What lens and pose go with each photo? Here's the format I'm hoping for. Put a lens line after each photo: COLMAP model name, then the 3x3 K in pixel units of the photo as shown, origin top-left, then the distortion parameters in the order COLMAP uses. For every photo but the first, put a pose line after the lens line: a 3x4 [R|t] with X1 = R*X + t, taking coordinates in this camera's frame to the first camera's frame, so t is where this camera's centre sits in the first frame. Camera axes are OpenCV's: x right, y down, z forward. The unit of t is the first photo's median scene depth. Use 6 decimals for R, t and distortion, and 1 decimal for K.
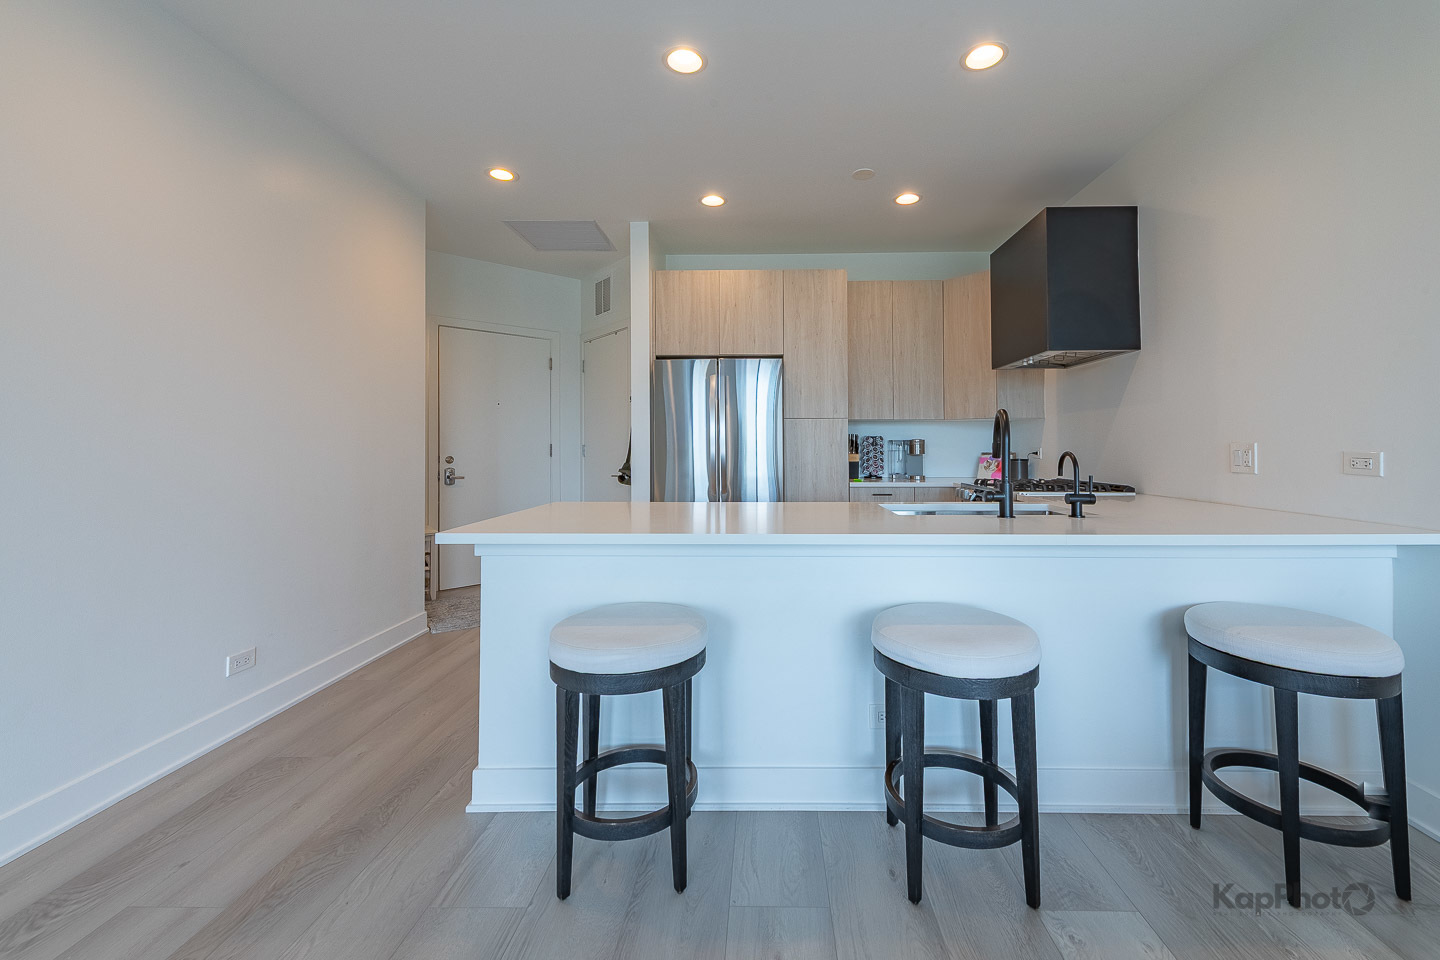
lens RADIAL K [[585.4, 0, 734.0], [0, 585.4, 448.1], [0, 0, 1]] dist [0.010202, -0.001175]
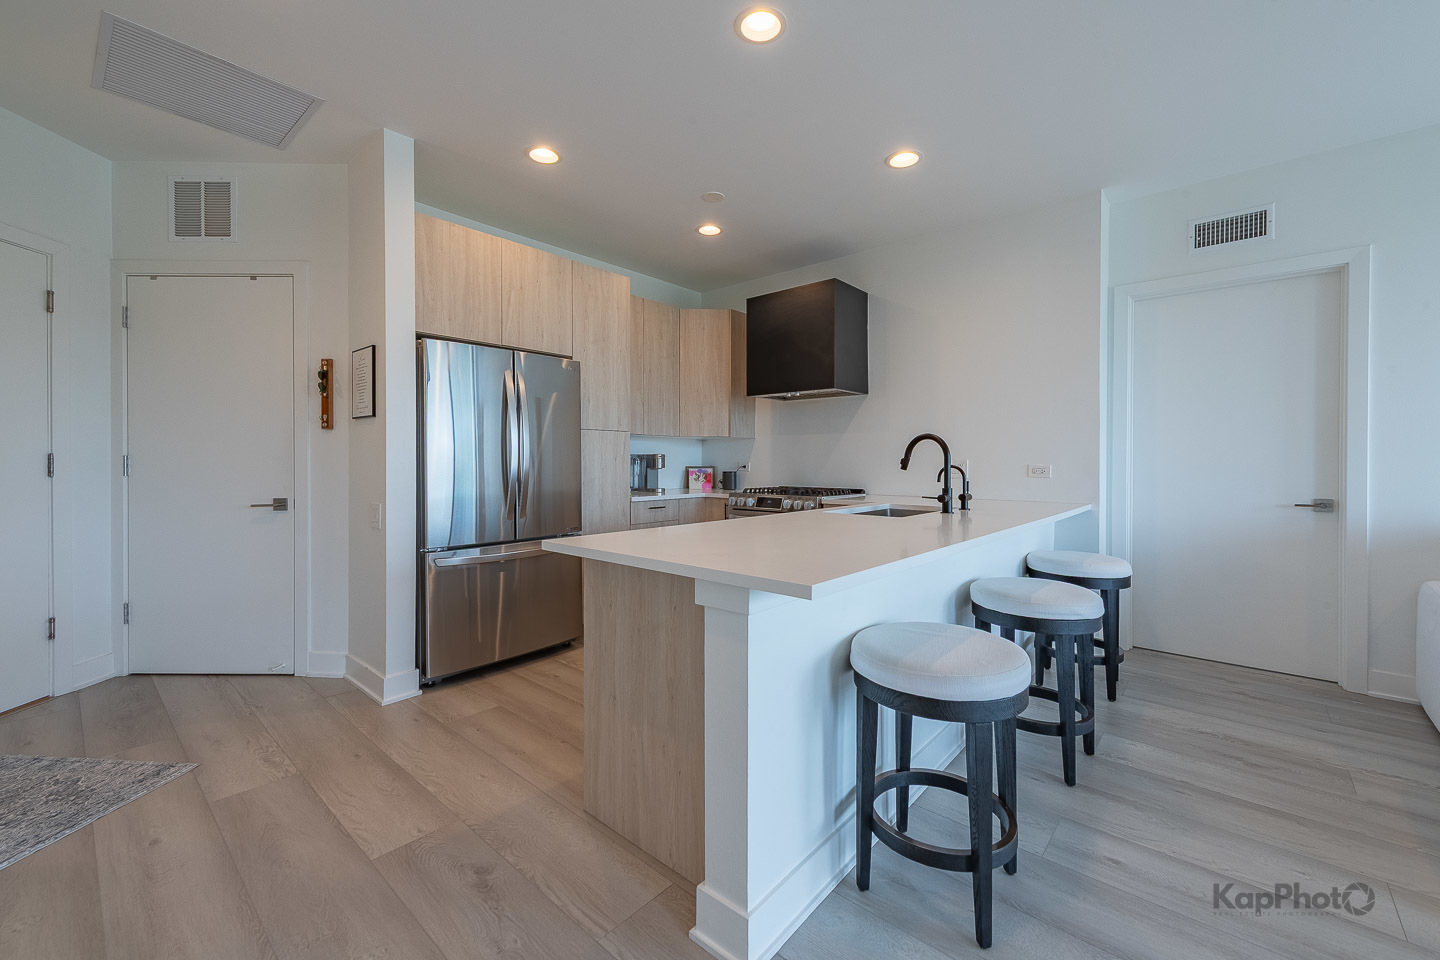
lens RADIAL K [[585.4, 0, 724.1], [0, 585.4, 466.0], [0, 0, 1]] dist [0.010202, -0.001175]
pose [[0.637161, -0.002029, 0.770728, -0.453257], [-0.002196, 0.999988, 0.004448, 0.001523], [-0.770728, -0.004526, 0.637149, 0.258474]]
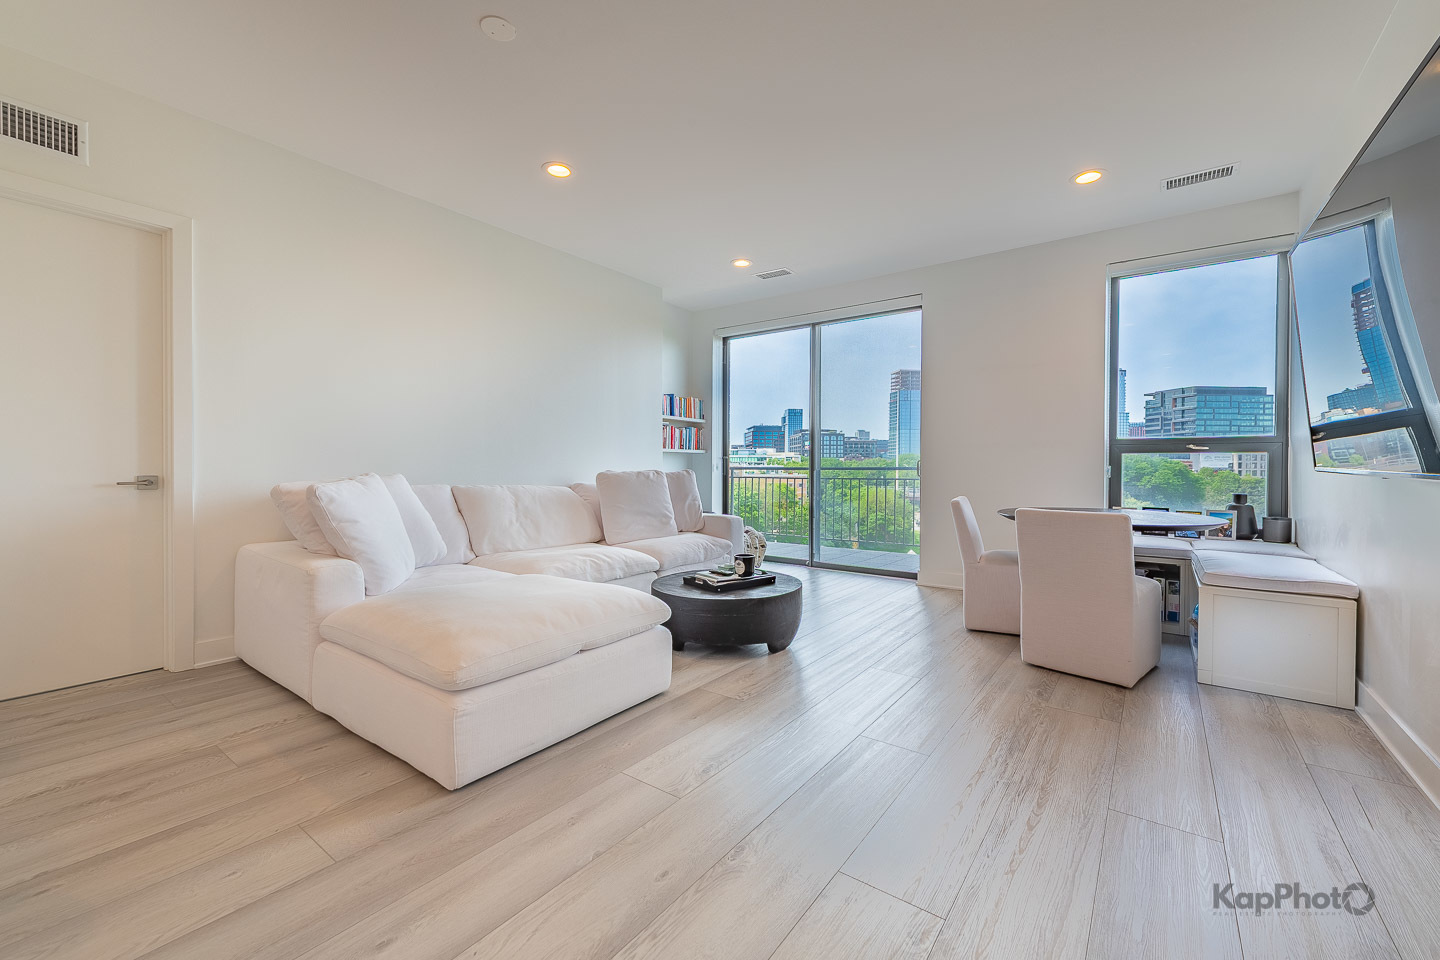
lens RADIAL K [[585.4, 0, 708.2], [0, 585.4, 471.6], [0, 0, 1]] dist [0.010202, -0.001175]
pose [[-0.818054, -0.004883, 0.575121, -0.336912], [-0.001097, 0.999975, 0.006930, 0.032566], [-0.575141, 0.005038, -0.818039, 0.332779]]
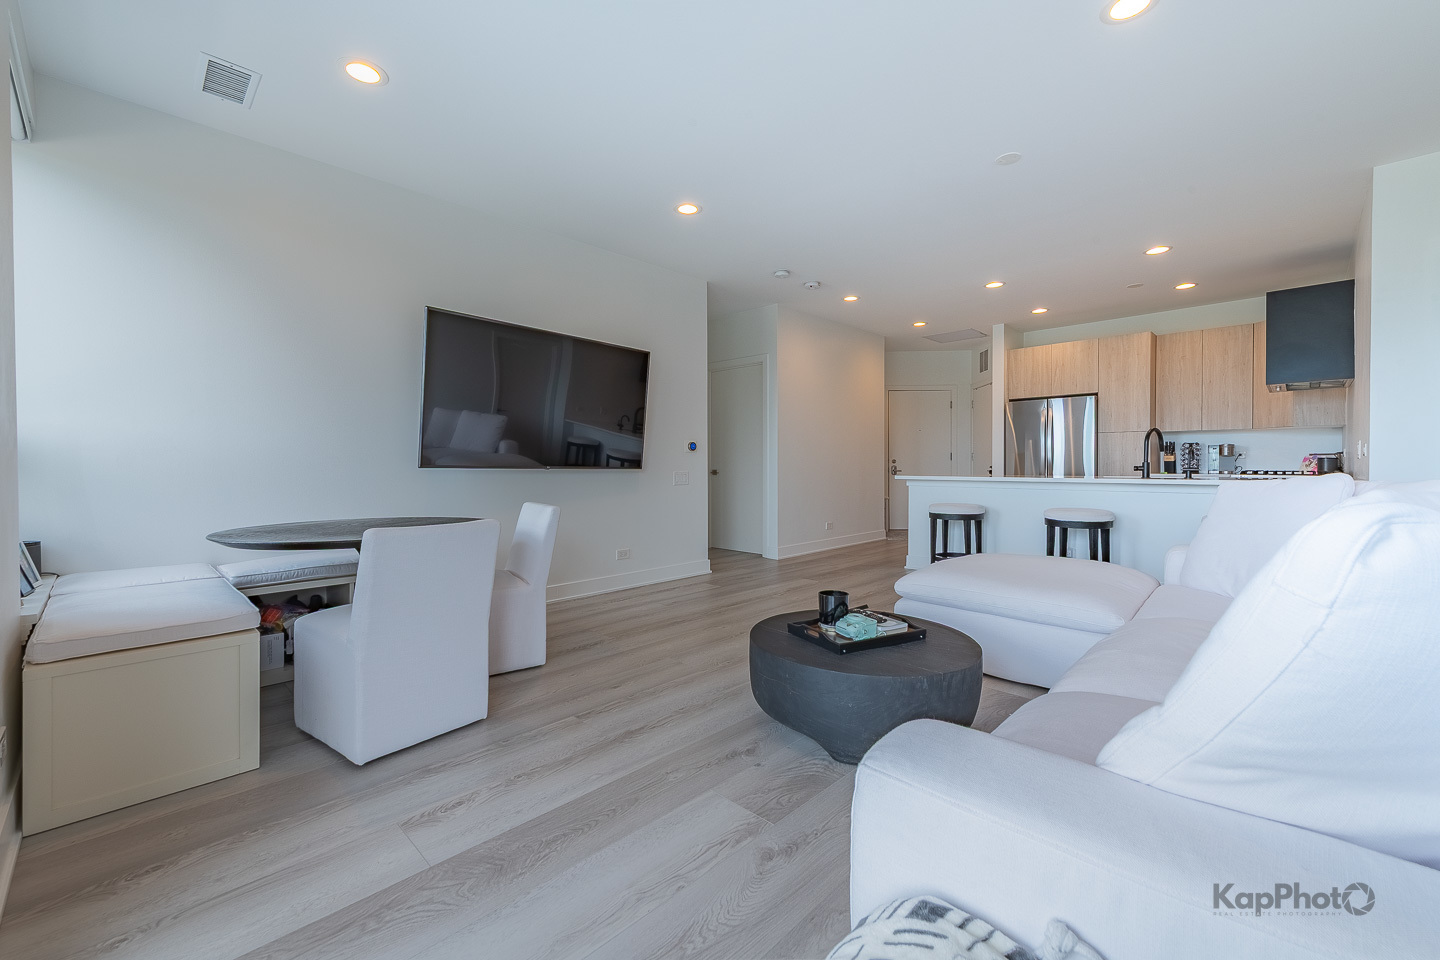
lens RADIAL K [[585.4, 0, 705.6], [0, 585.4, 466.6], [0, 0, 1]] dist [0.010202, -0.001175]
pose [[0.742430, 0.002152, -0.669921, 0.360701], [-0.006750, 0.999968, -0.004268, 0.055311], [0.669890, 0.007691, 0.742420, -0.885658]]
